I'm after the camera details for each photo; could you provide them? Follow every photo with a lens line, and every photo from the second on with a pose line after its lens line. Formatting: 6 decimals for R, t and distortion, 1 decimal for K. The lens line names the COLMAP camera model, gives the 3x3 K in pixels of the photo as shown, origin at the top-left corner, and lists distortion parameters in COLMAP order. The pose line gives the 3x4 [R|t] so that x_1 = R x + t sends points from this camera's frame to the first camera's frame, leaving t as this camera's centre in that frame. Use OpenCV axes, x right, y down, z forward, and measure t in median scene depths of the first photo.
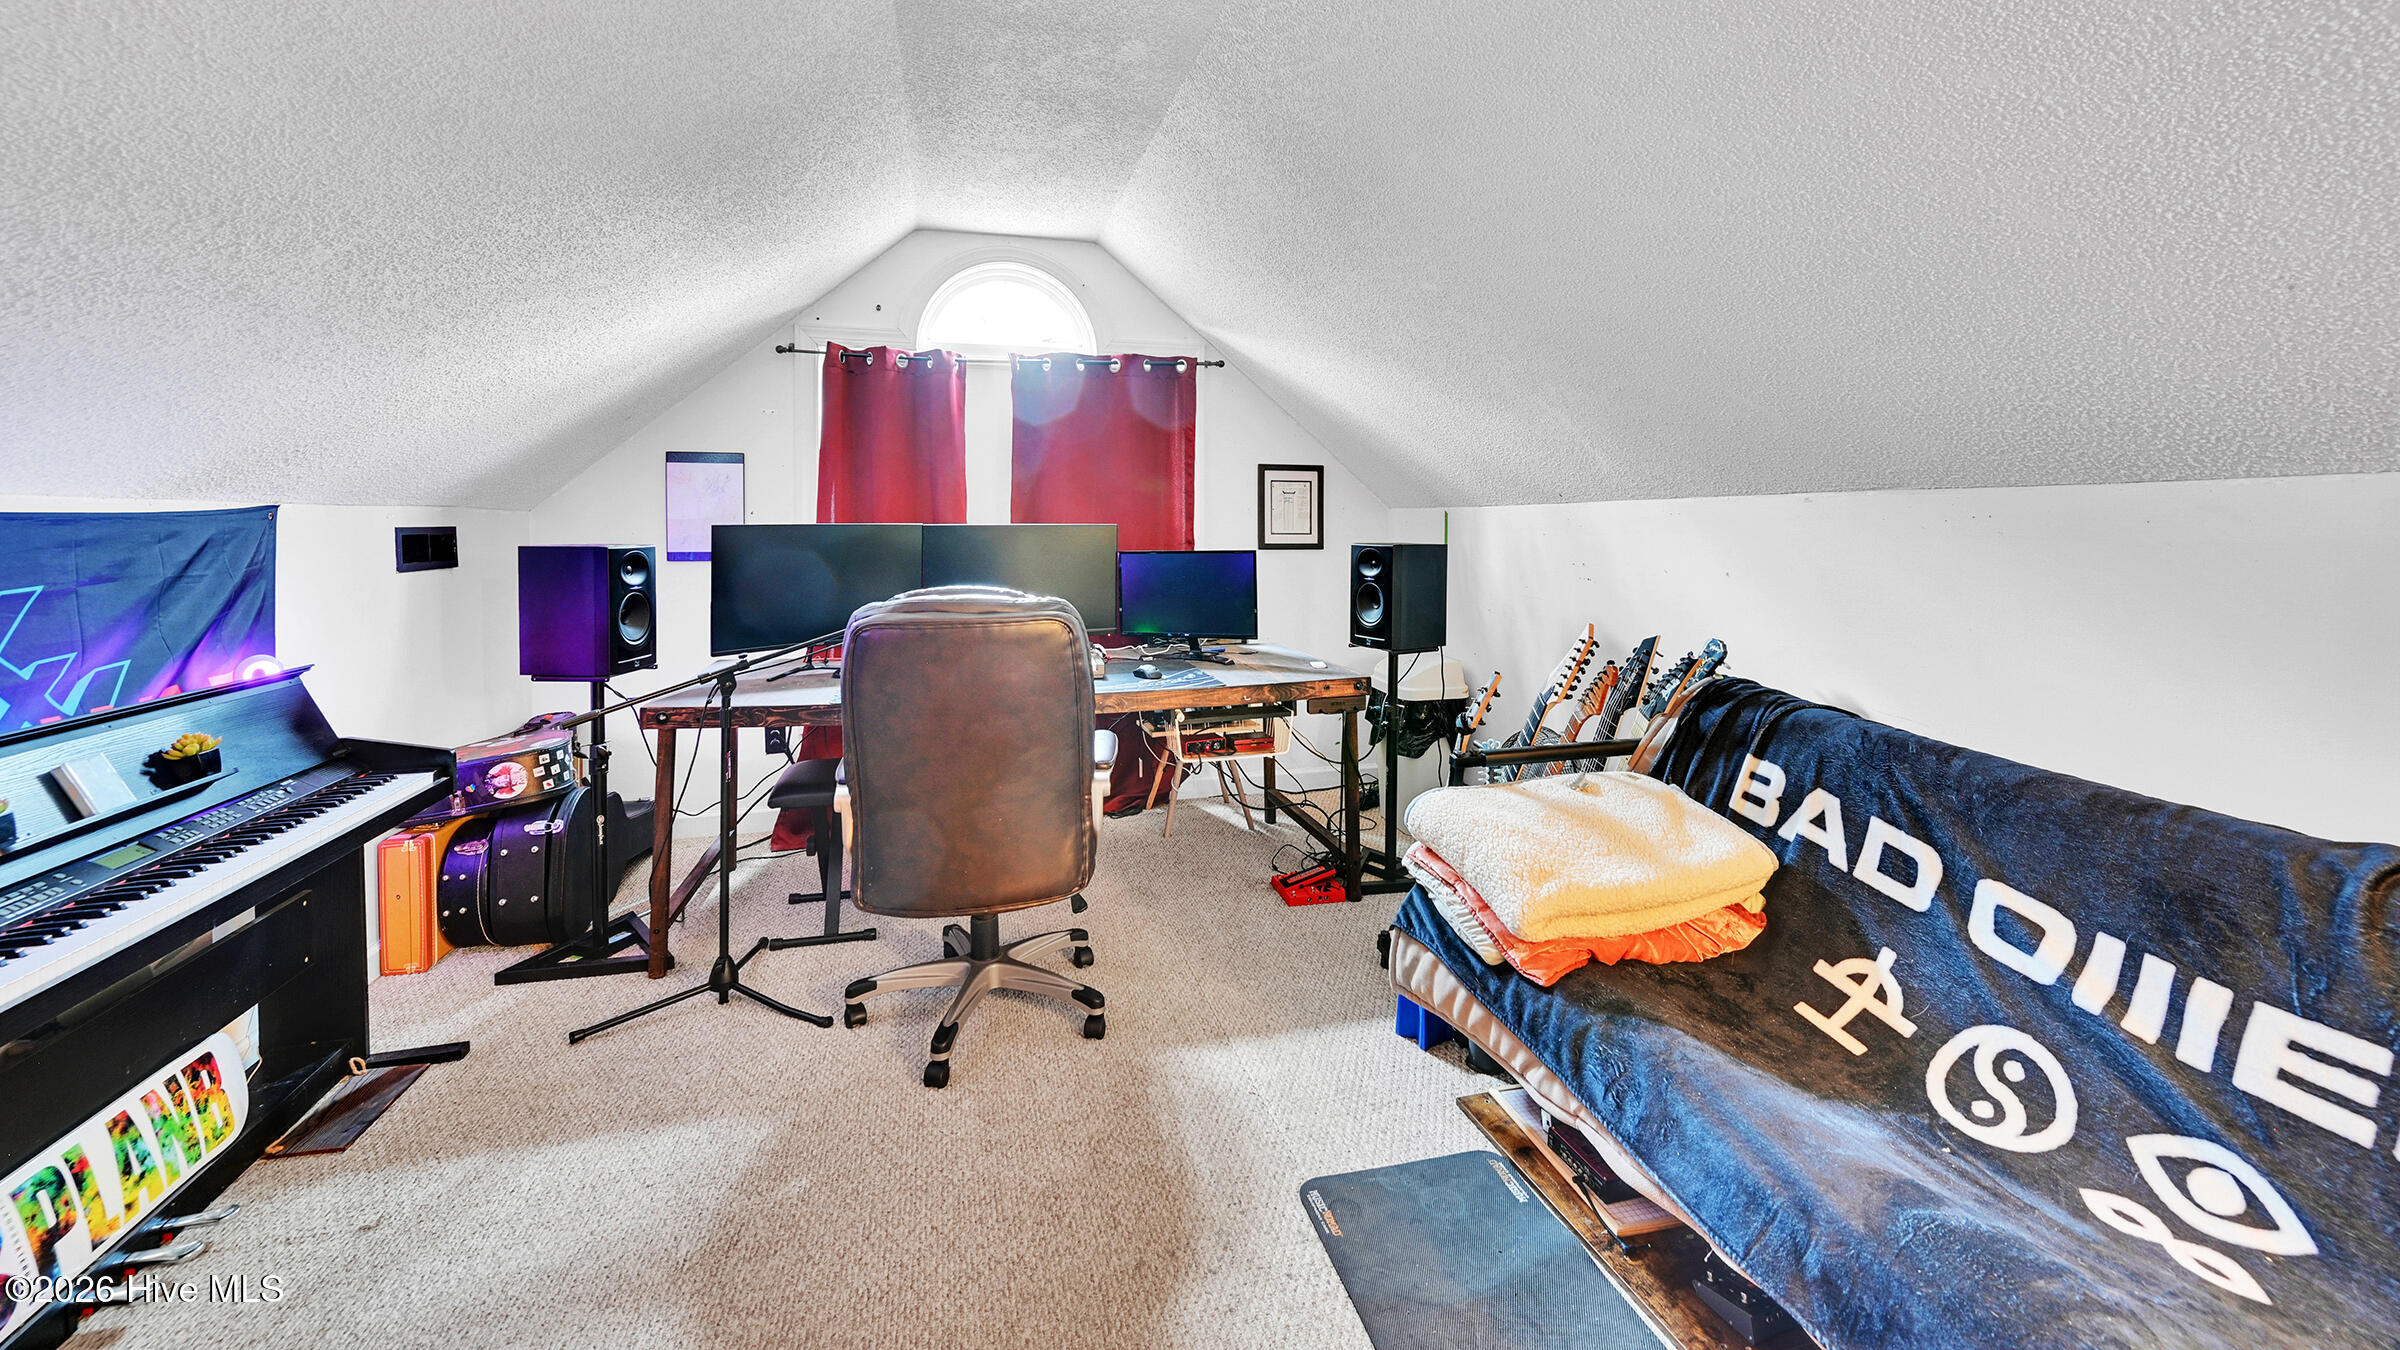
lens RADIAL K [[954.8, 0, 1203.3], [0, 954.8, 535.3], [0, 0, 1]] dist [-0.001391, 0.000101]
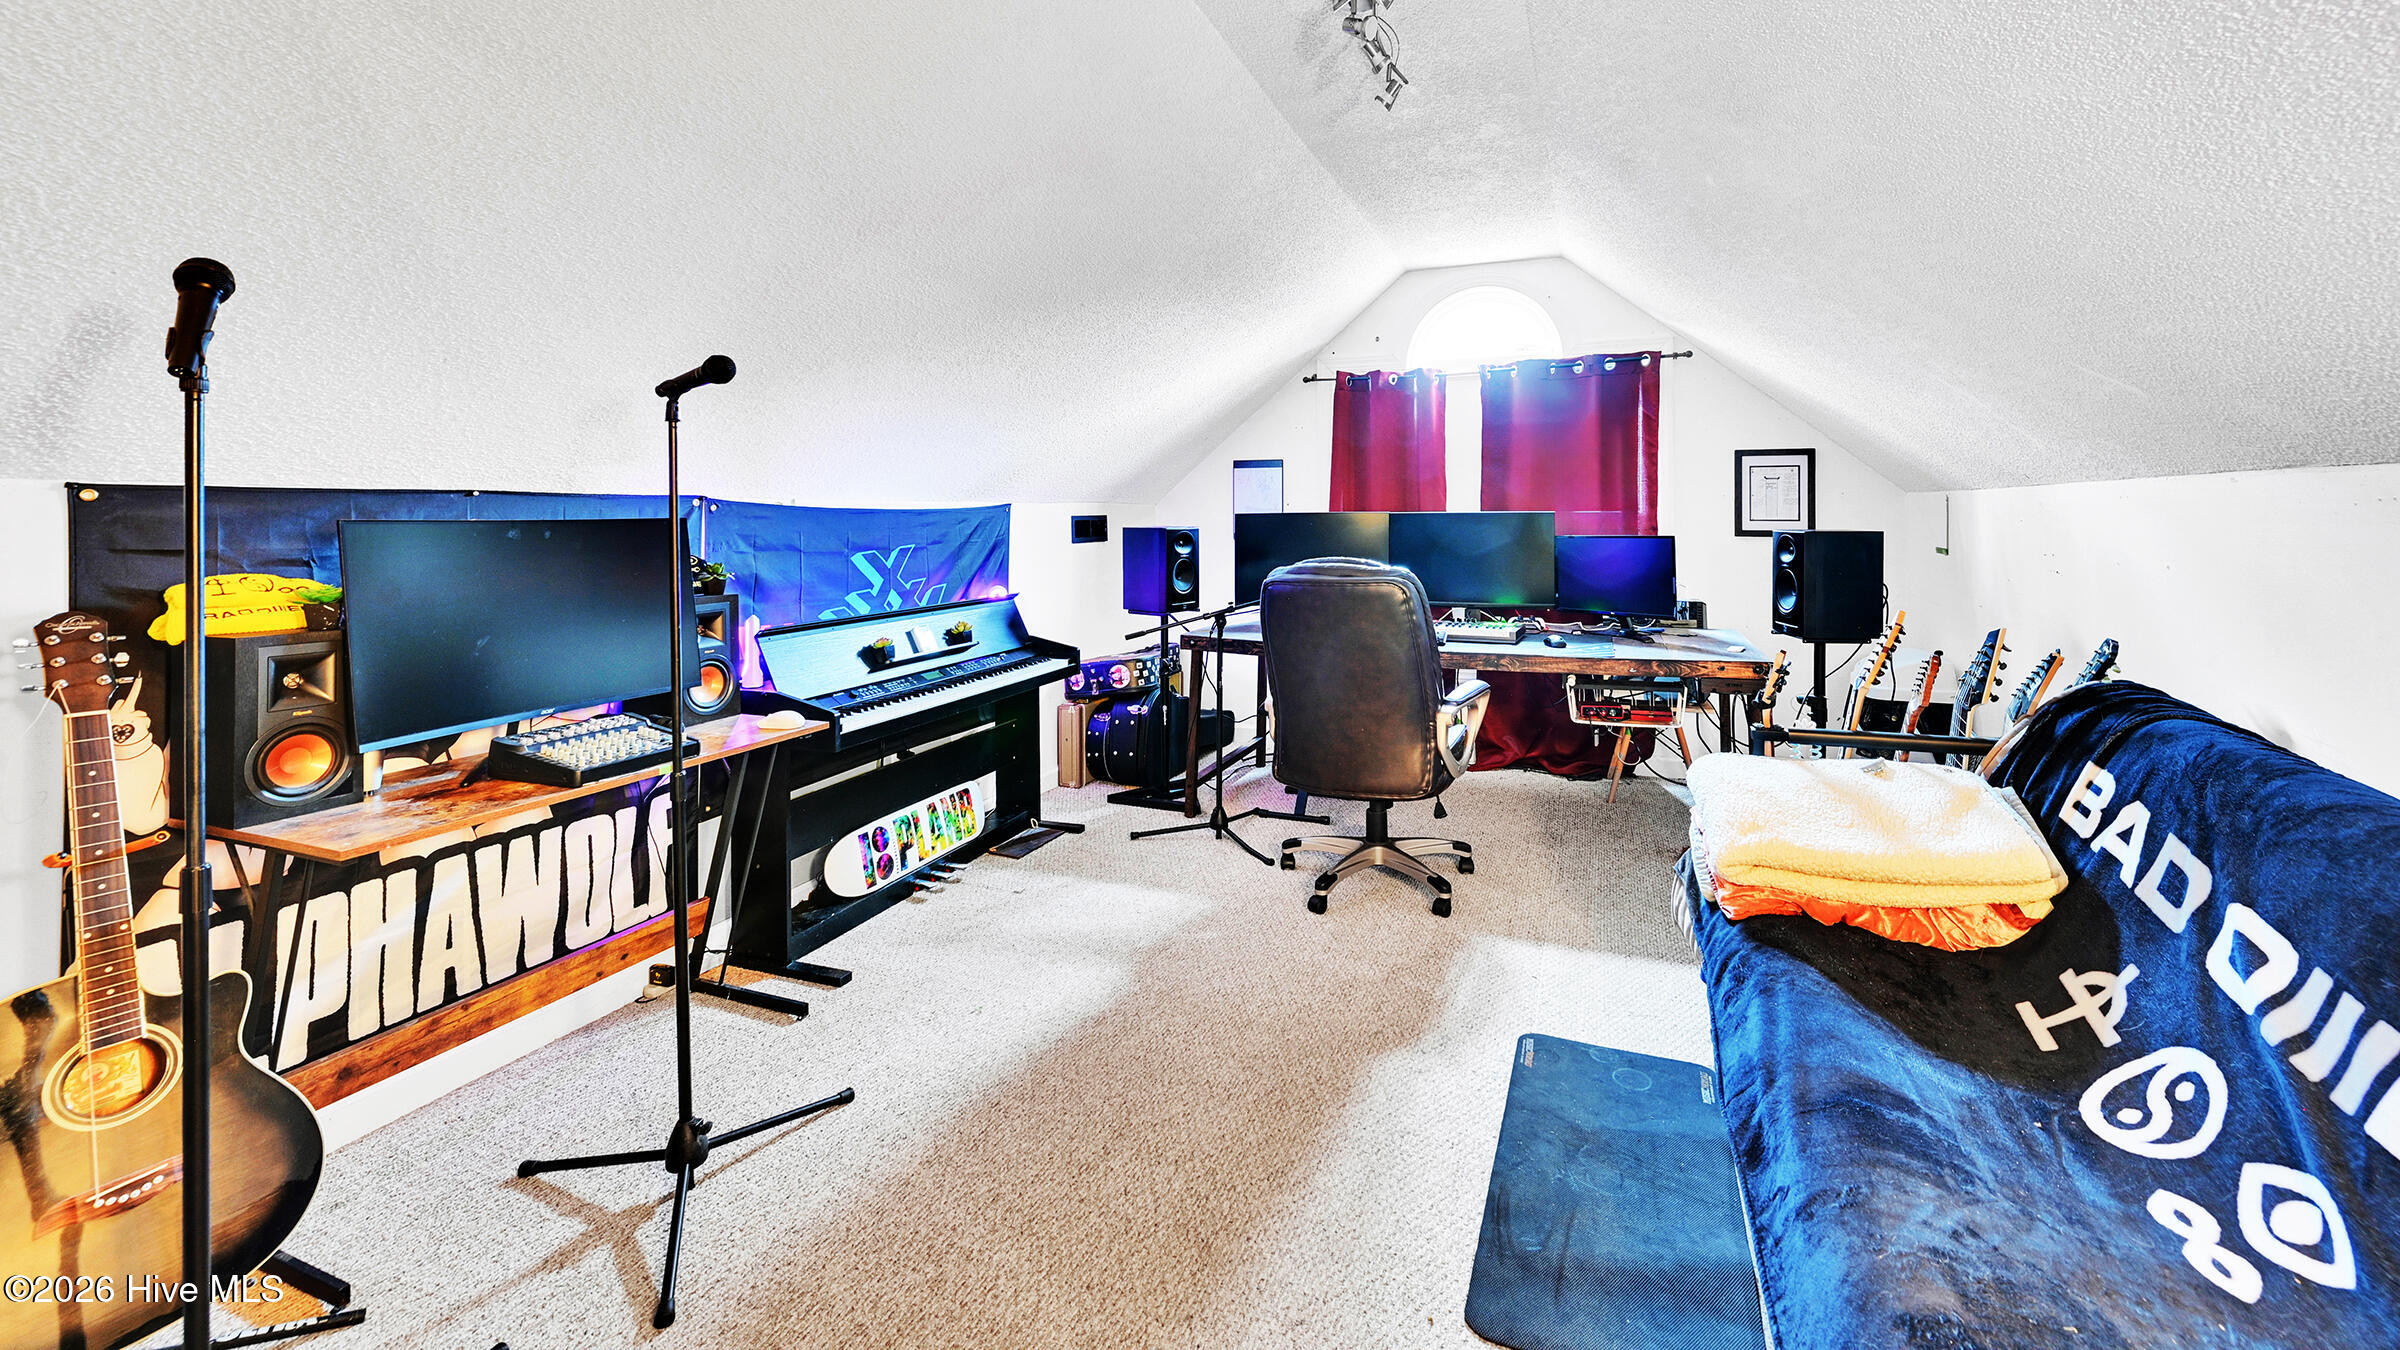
lens RADIAL K [[967.9, 0, 1242.6], [0, 967.9, 496.5], [0, 0, 1]] dist [0.000723, 0.000224]
pose [[0.812171, -0.013579, -0.583261, 0.469723], [-0.002232, 0.999650, -0.026380, 0.002364], [0.583415, 0.022726, 0.811856, -0.234624]]
